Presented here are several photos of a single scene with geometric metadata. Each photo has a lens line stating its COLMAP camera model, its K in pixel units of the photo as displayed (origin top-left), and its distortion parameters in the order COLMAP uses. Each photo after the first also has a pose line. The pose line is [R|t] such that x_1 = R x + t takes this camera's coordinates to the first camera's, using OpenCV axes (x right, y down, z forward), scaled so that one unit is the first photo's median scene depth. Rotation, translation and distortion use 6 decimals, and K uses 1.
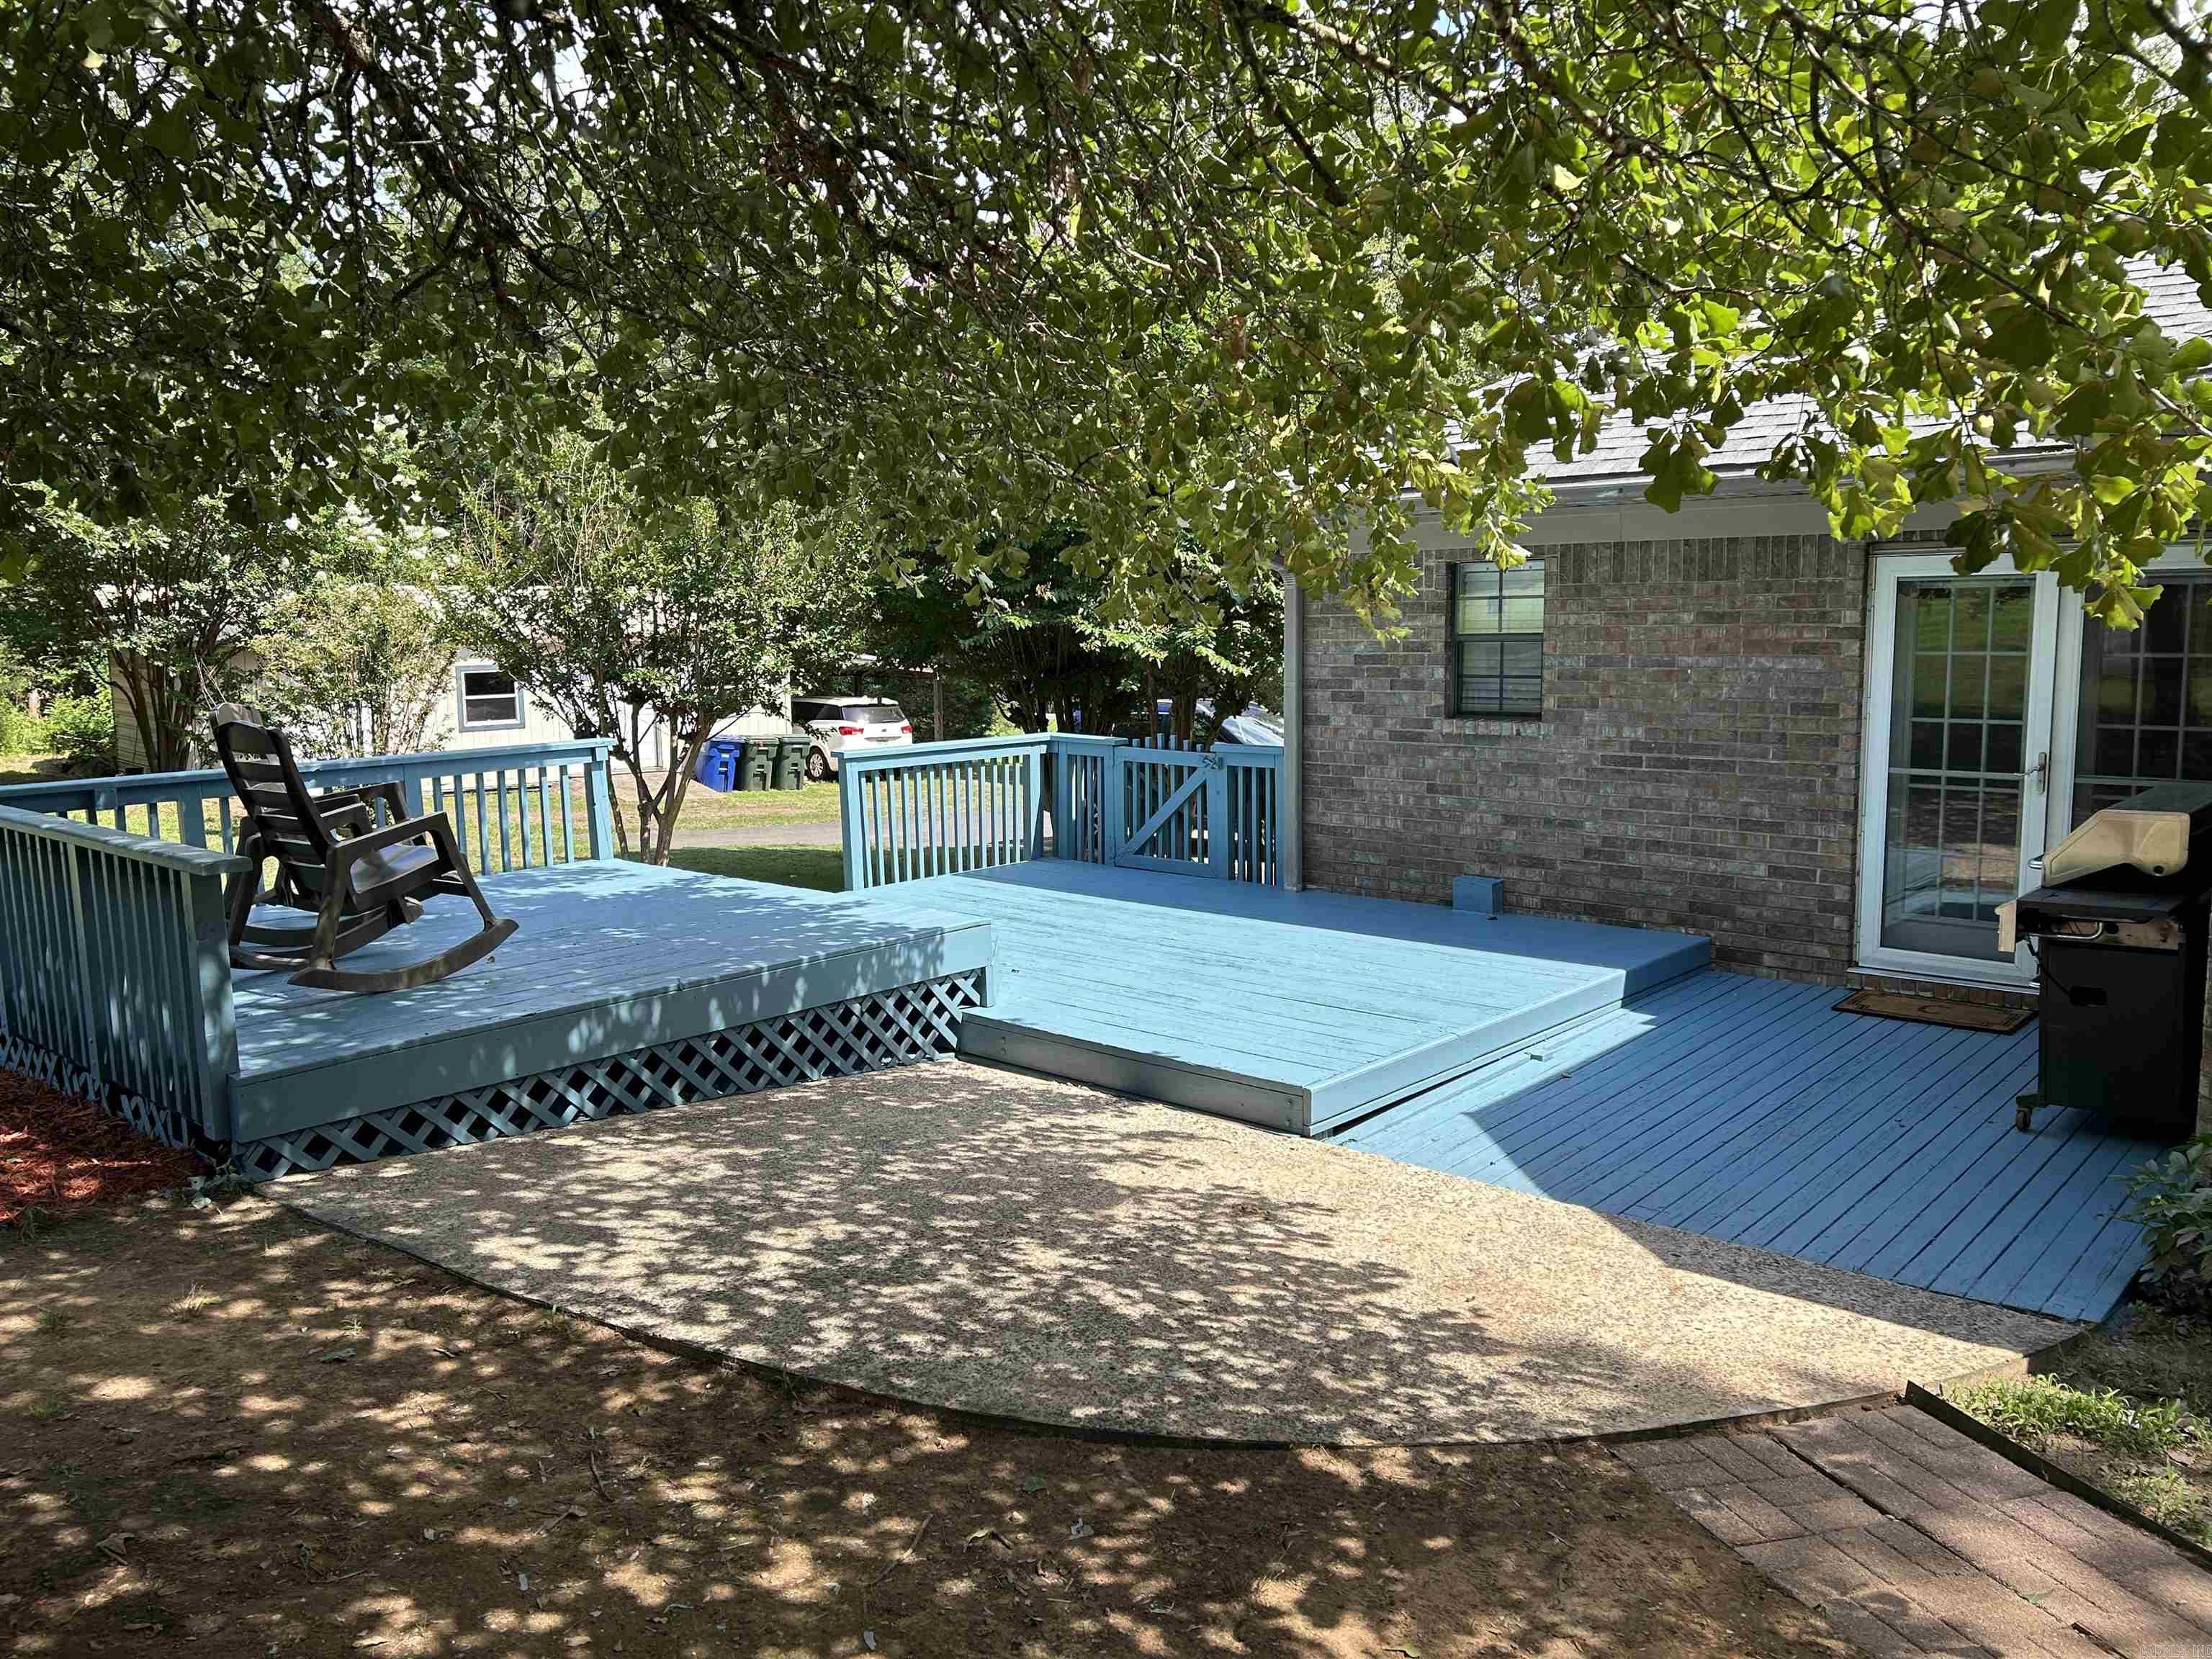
lens RADIAL K [[1663.4, 0, 1106.0], [0, 1663.4, 829.5], [0, 0, 1]] dist [0.009178, -0.006499]
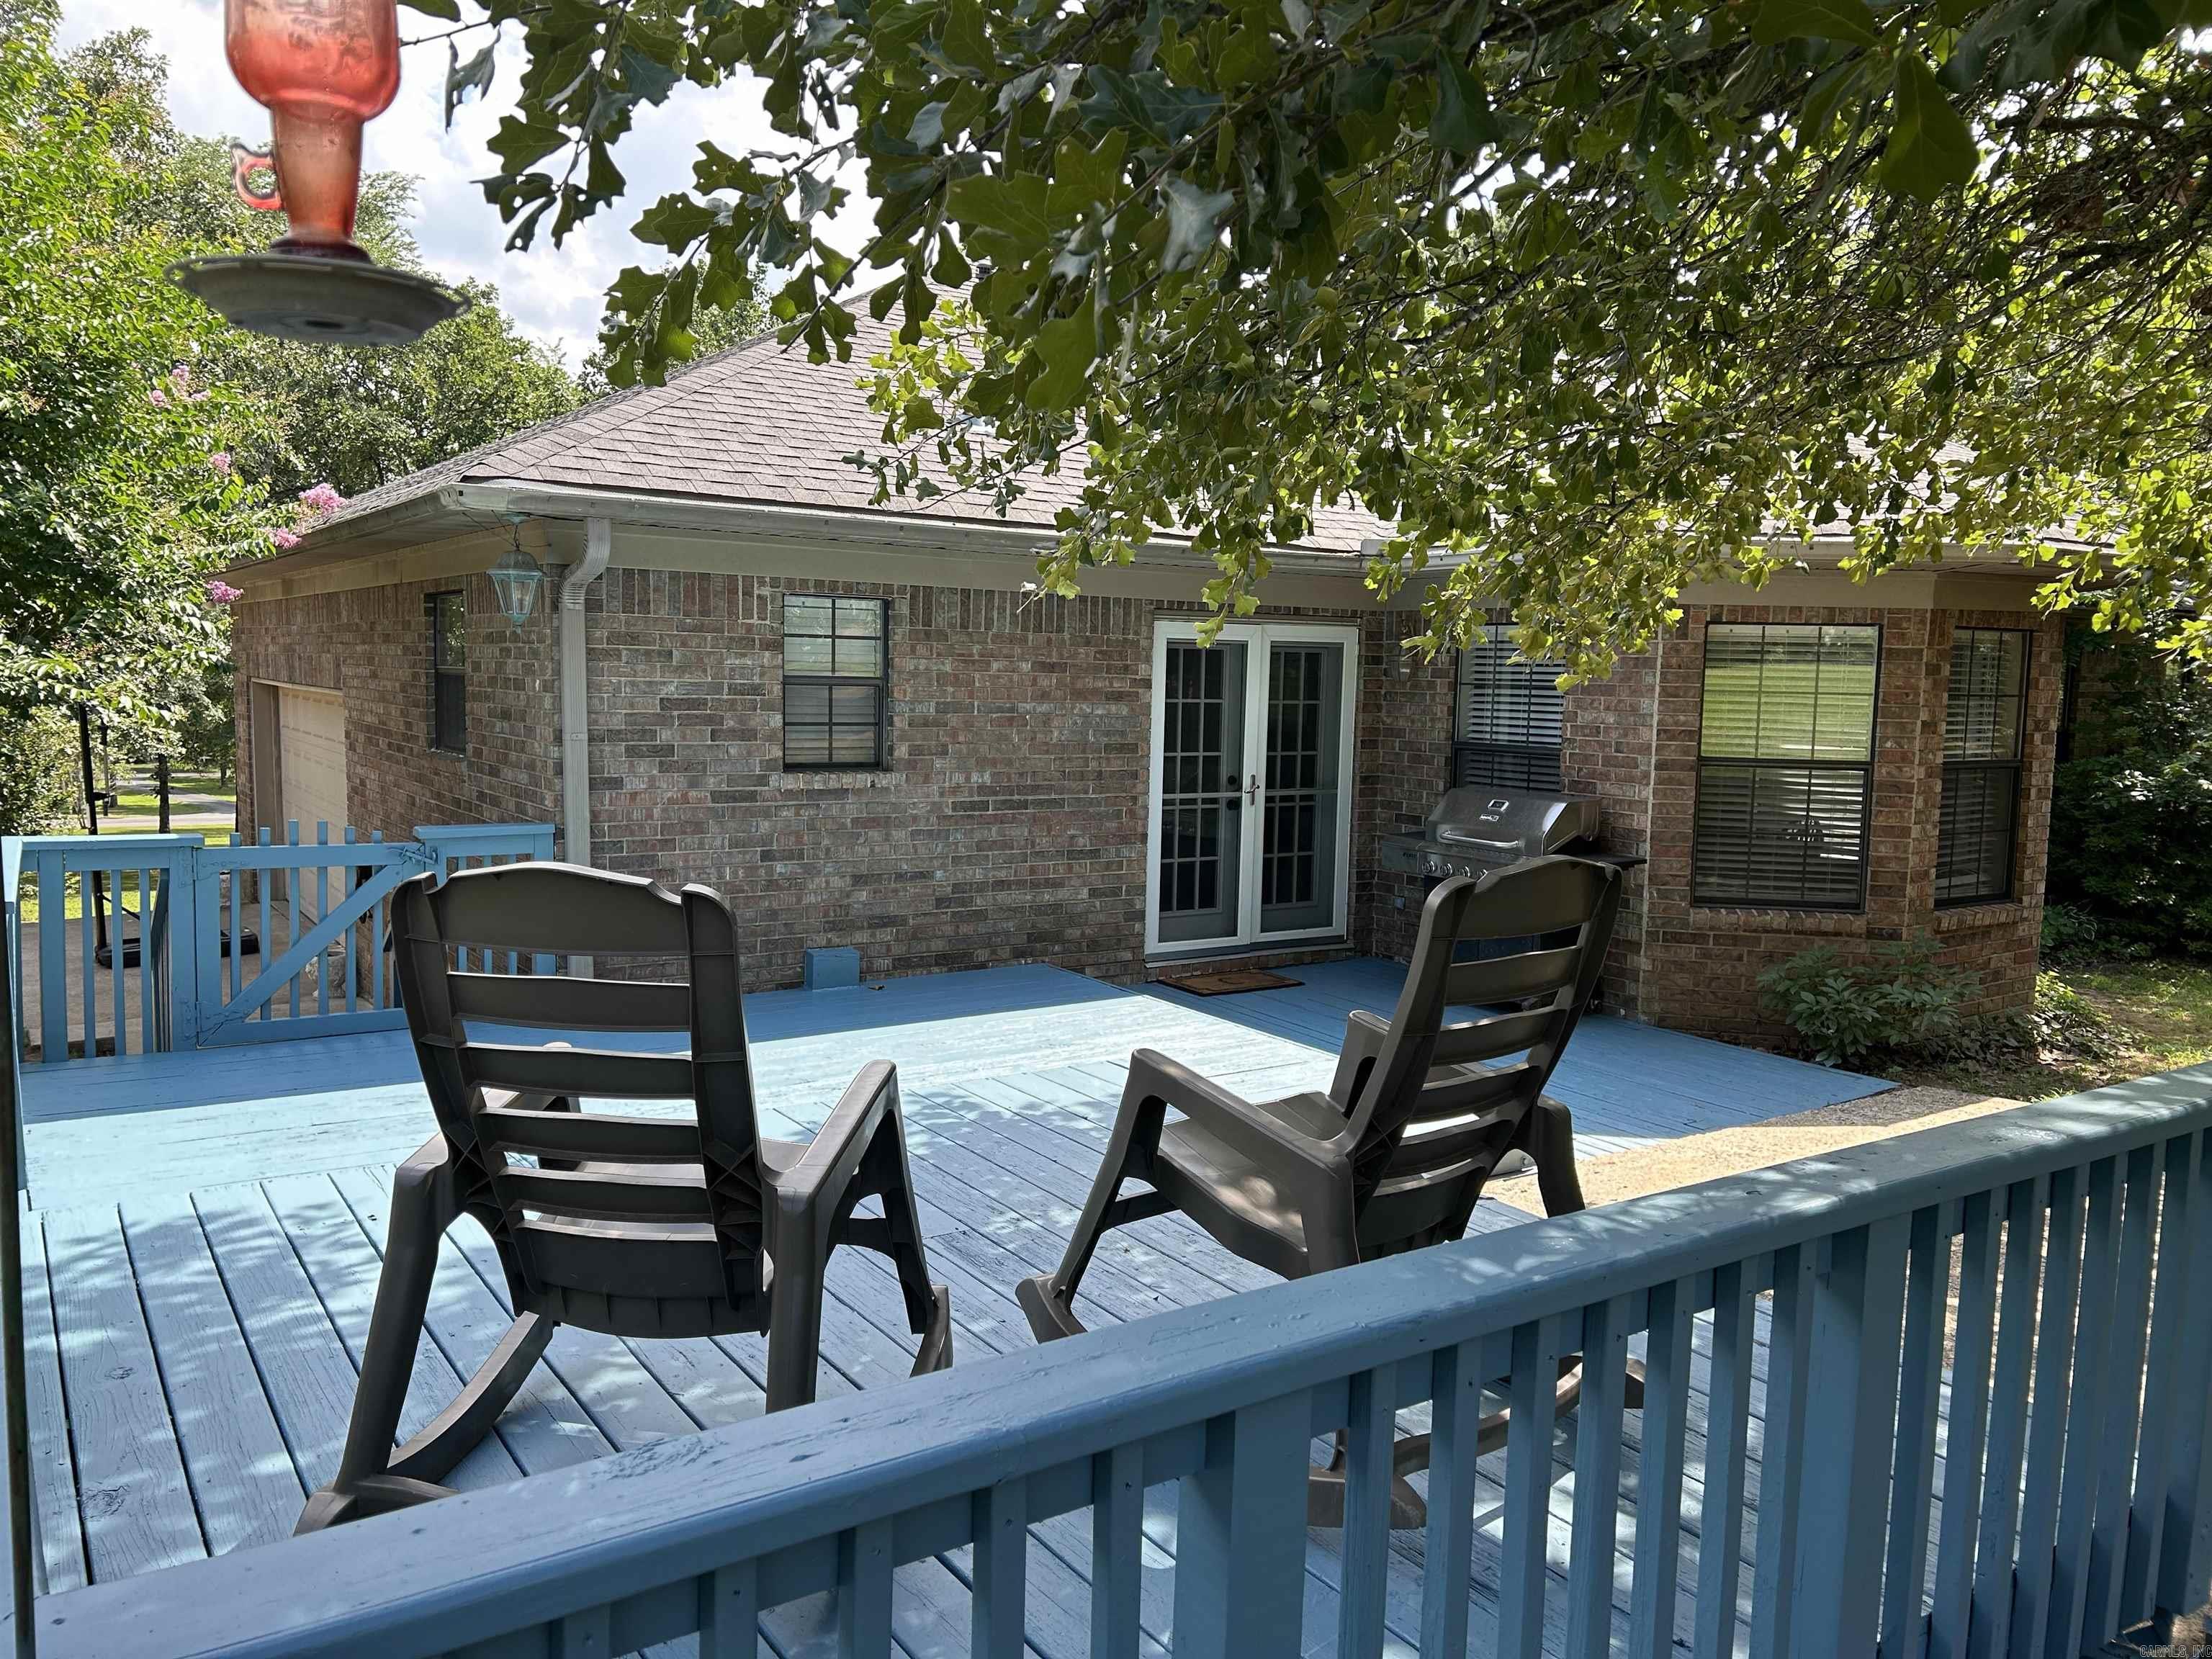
lens RADIAL K [[1663.4, 0, 1106.0], [0, 1663.4, 829.5], [0, 0, 1]] dist [0.009178, -0.006499]
pose [[0.230210, -0.071314, 0.970525, -0.679885], [0.101462, 0.993635, 0.048945, -0.071131], [-0.967837, 0.087203, 0.235980, 0.714050]]
